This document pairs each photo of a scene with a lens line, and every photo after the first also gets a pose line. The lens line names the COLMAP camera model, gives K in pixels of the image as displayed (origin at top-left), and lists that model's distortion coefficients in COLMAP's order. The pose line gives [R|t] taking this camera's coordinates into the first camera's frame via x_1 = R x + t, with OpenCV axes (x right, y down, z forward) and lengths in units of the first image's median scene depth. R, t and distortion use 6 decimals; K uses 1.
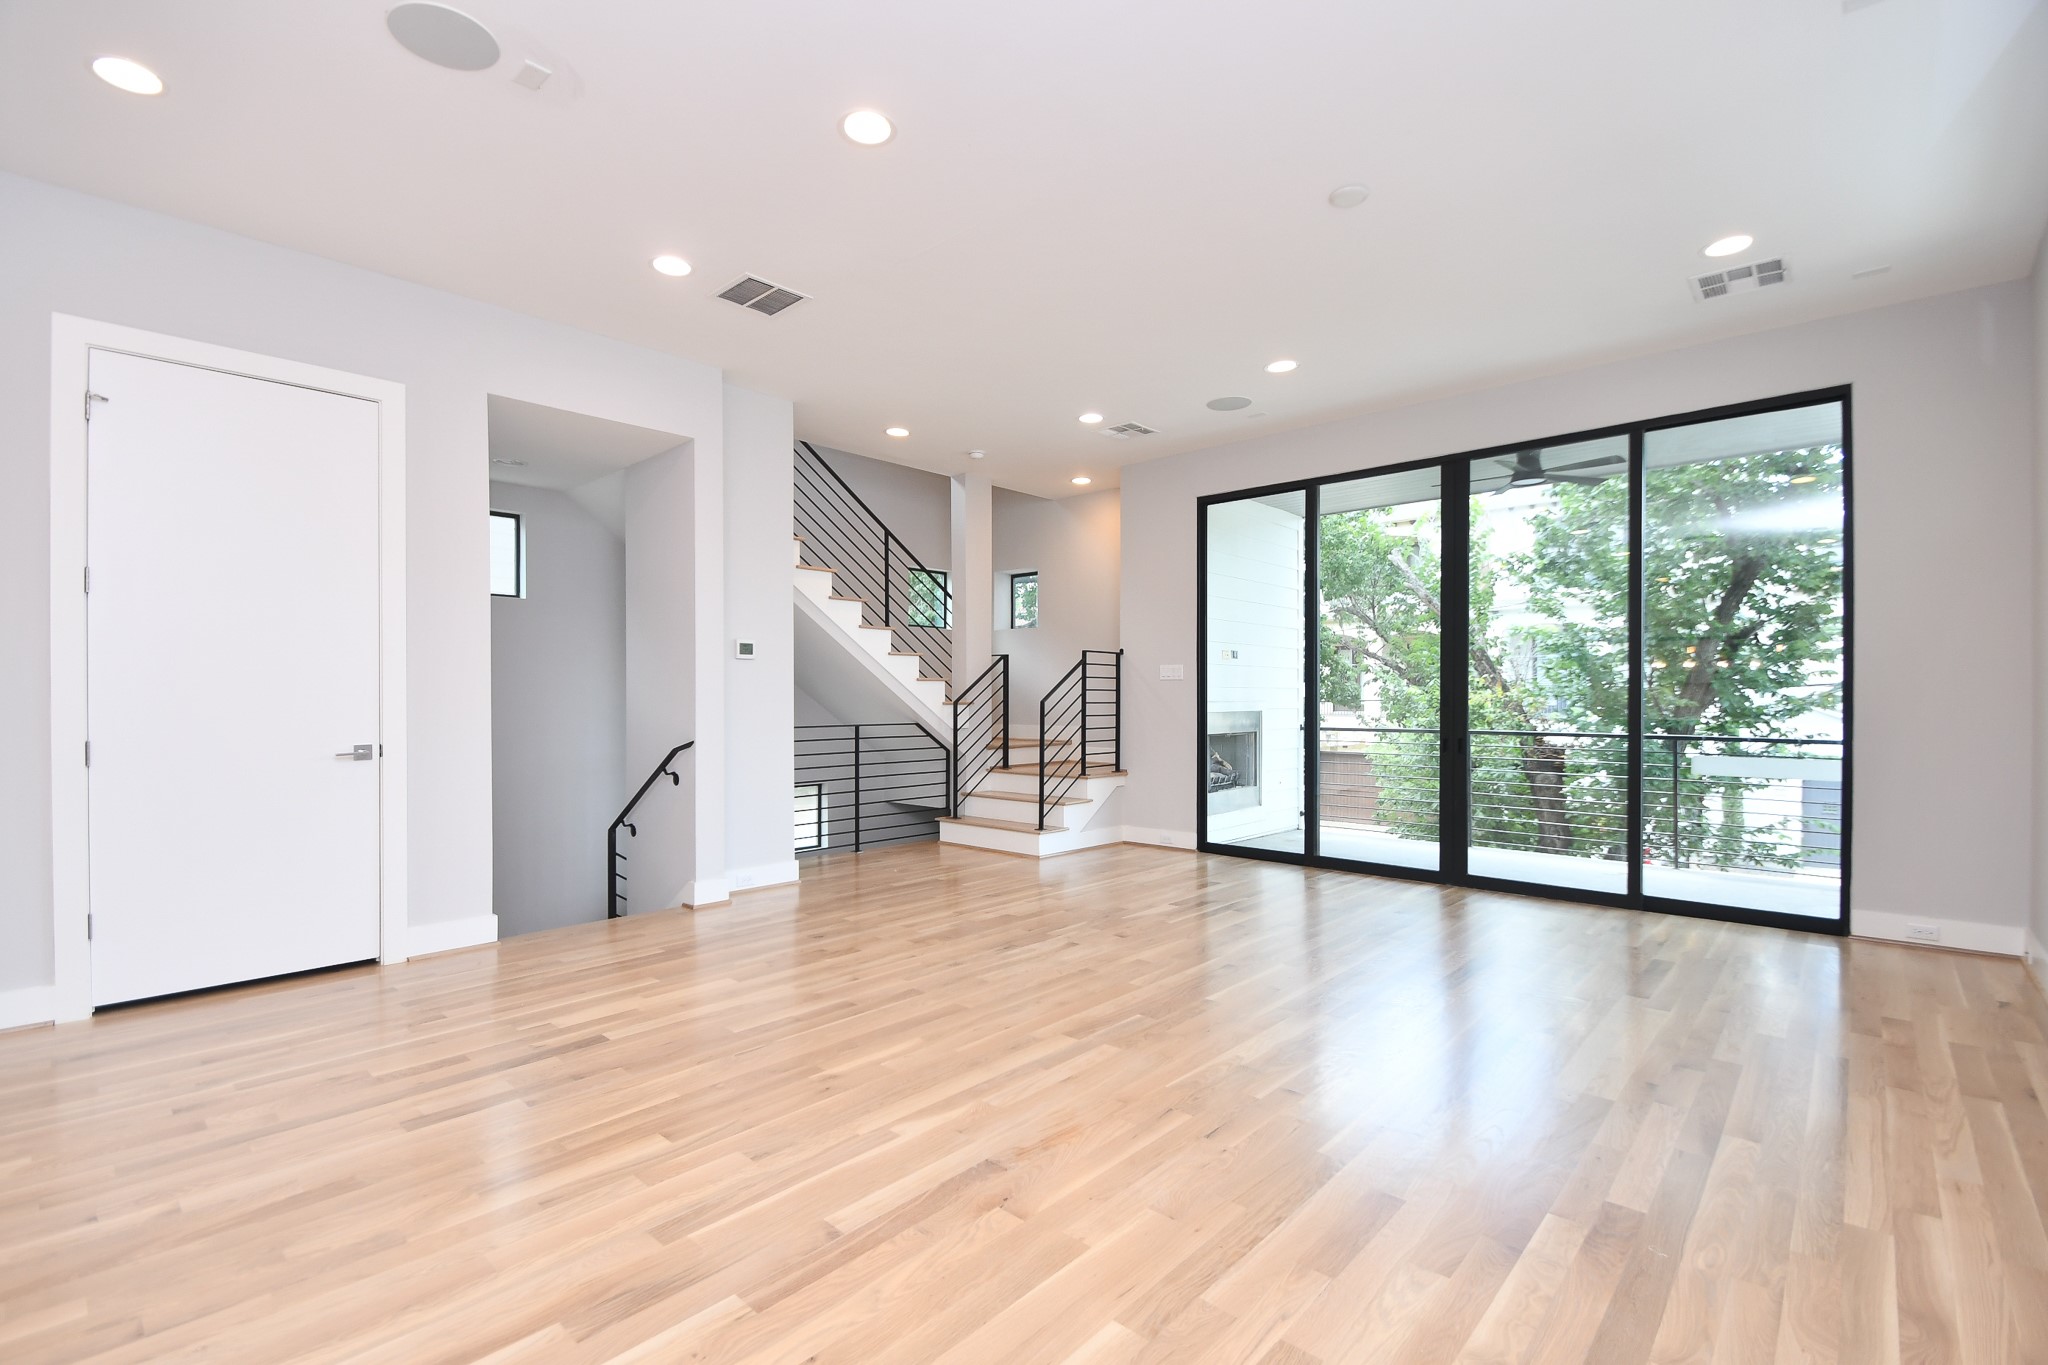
lens RADIAL K [[908.4, 0, 1012.1], [0, 908.4, 694.4], [0, 0, 1]] dist [0.000548, -0.004404]
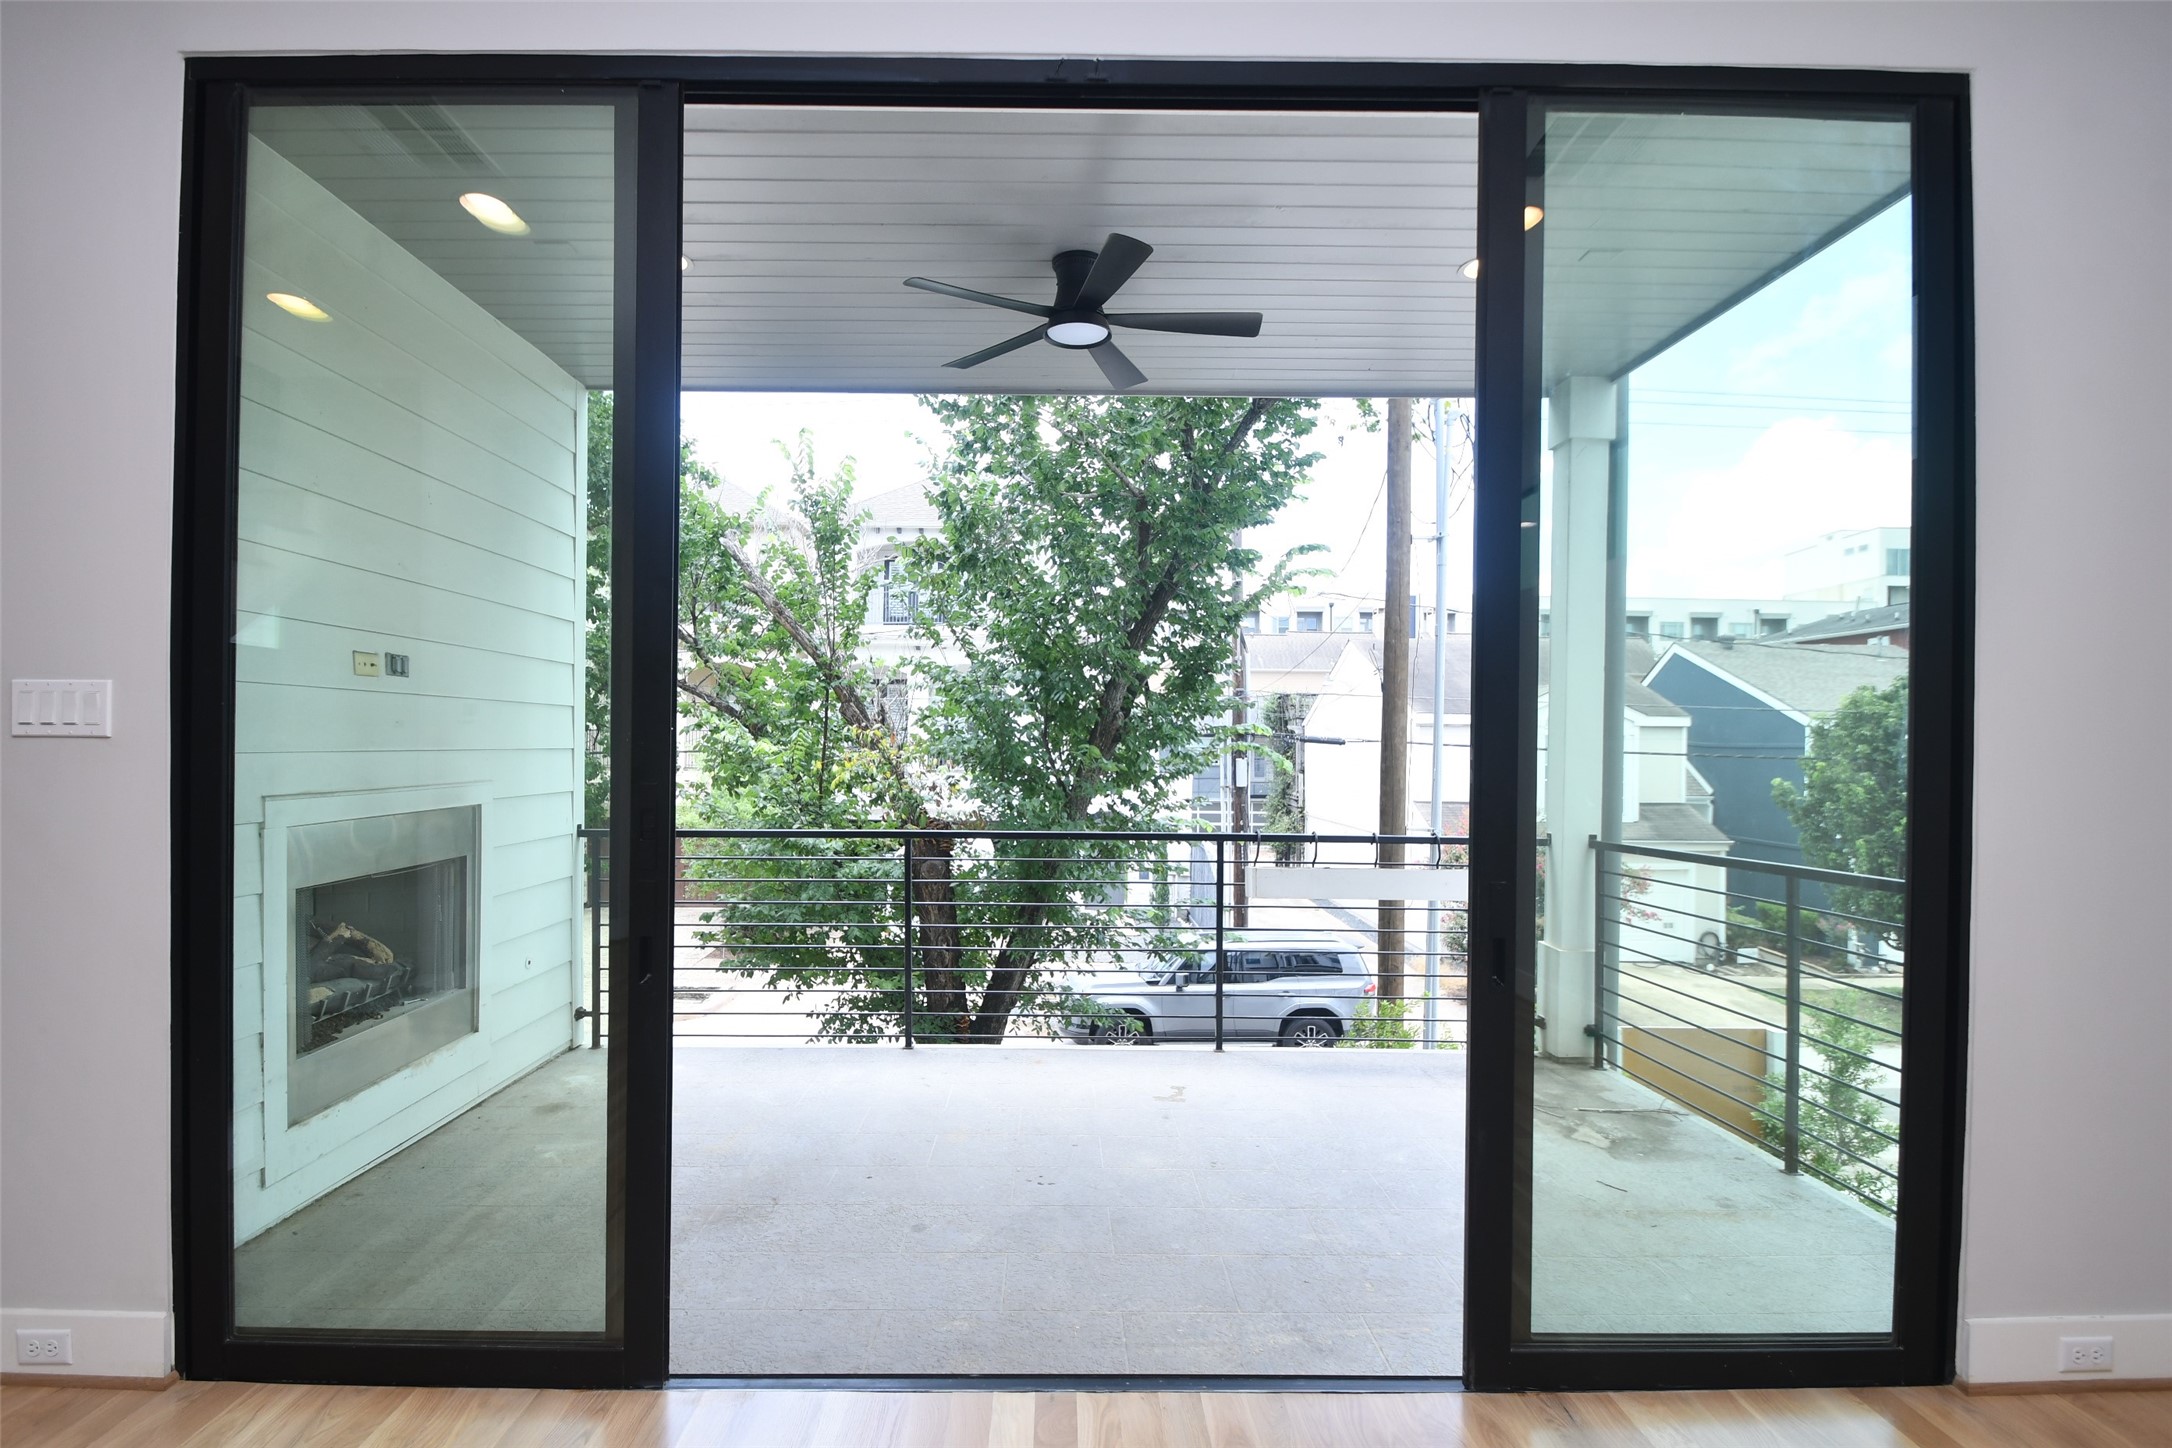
lens RADIAL K [[1018.1, 0, 1053.4], [0, 1018.1, 717.2], [0, 0, 1]] dist [-0.002212, -0.000289]
pose [[0.733149, 0.021020, 0.679743, 0.307219], [-0.008322, 0.999725, -0.021939, -0.029617], [-0.680017, 0.010427, 0.733122, 0.985014]]
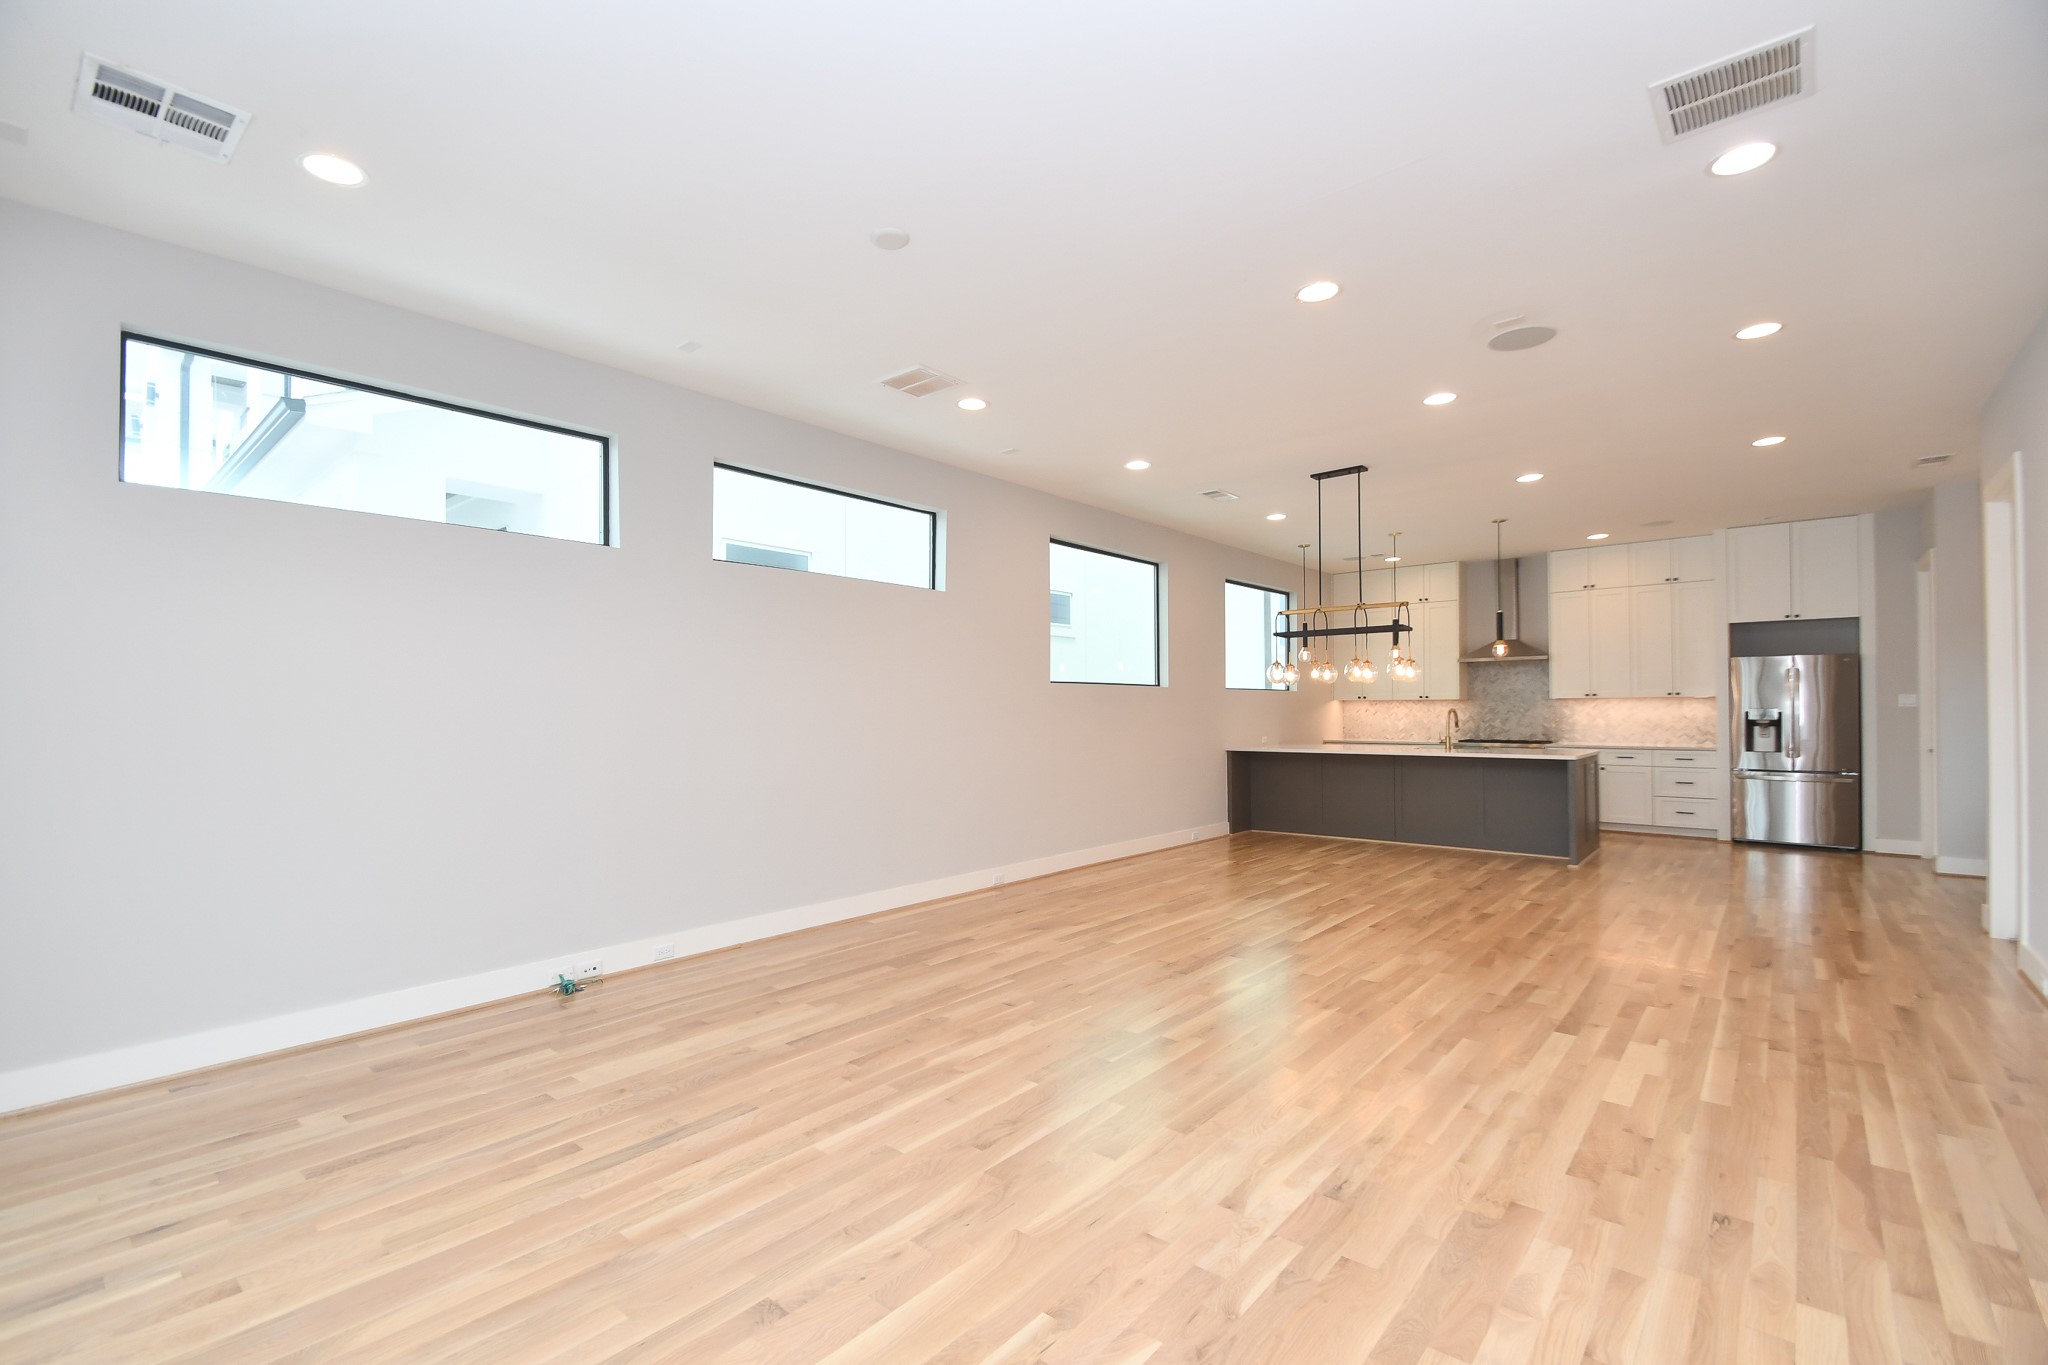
lens RADIAL K [[908.4, 0, 1008.5], [0, 908.4, 695.6], [0, 0, 1]] dist [0.000548, -0.004404]
pose [[-0.999325, 0.006835, -0.036085, 0.229808], [0.007403, 0.999850, -0.015626, -0.033081], [0.035973, -0.015883, -0.999227, 1.607450]]
